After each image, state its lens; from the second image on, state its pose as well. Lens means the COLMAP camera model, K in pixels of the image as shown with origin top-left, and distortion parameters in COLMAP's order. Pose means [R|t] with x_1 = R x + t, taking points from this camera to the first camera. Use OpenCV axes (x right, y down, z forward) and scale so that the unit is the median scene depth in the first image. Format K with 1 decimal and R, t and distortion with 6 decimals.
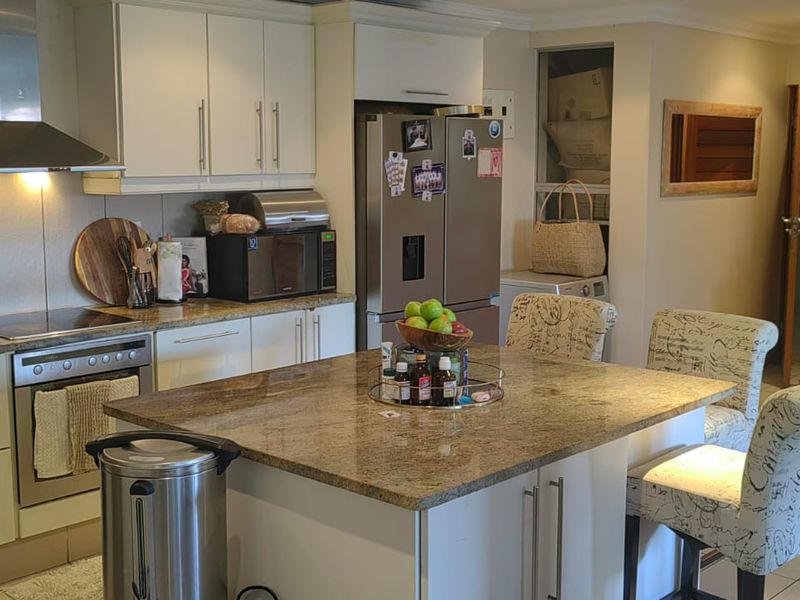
lens RADIAL K [[1066.0, 0, 400.0], [0, 1066.0, 300.0], [0, 0, 1]] dist [0.004759, 0.006129]
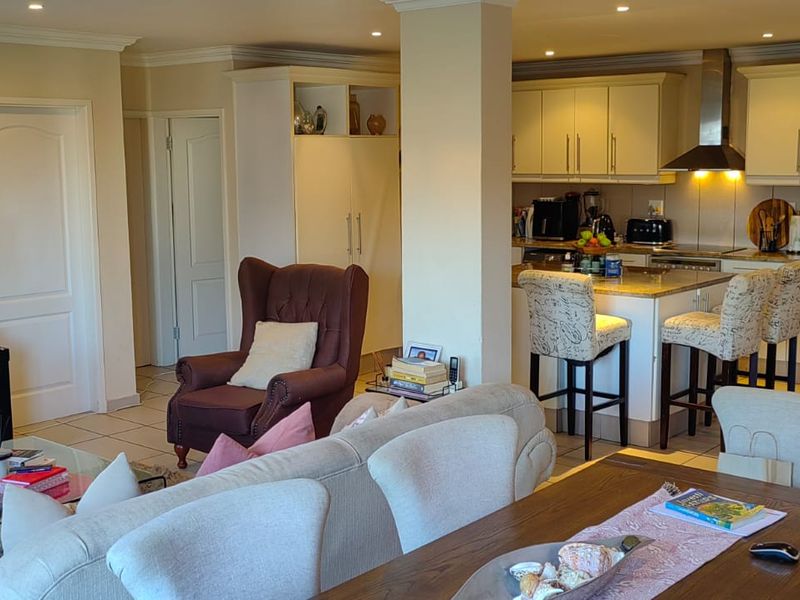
lens RADIAL K [[1066.0, 0, 400.0], [0, 1066.0, 300.0], [0, 0, 1]] dist [0.004759, 0.006129]
pose [[0.036197, 0.133338, -0.990409, 1.505425], [-0.122692, 0.984154, 0.128012, -0.069940], [0.991784, 0.116882, 0.051983, 0.398423]]
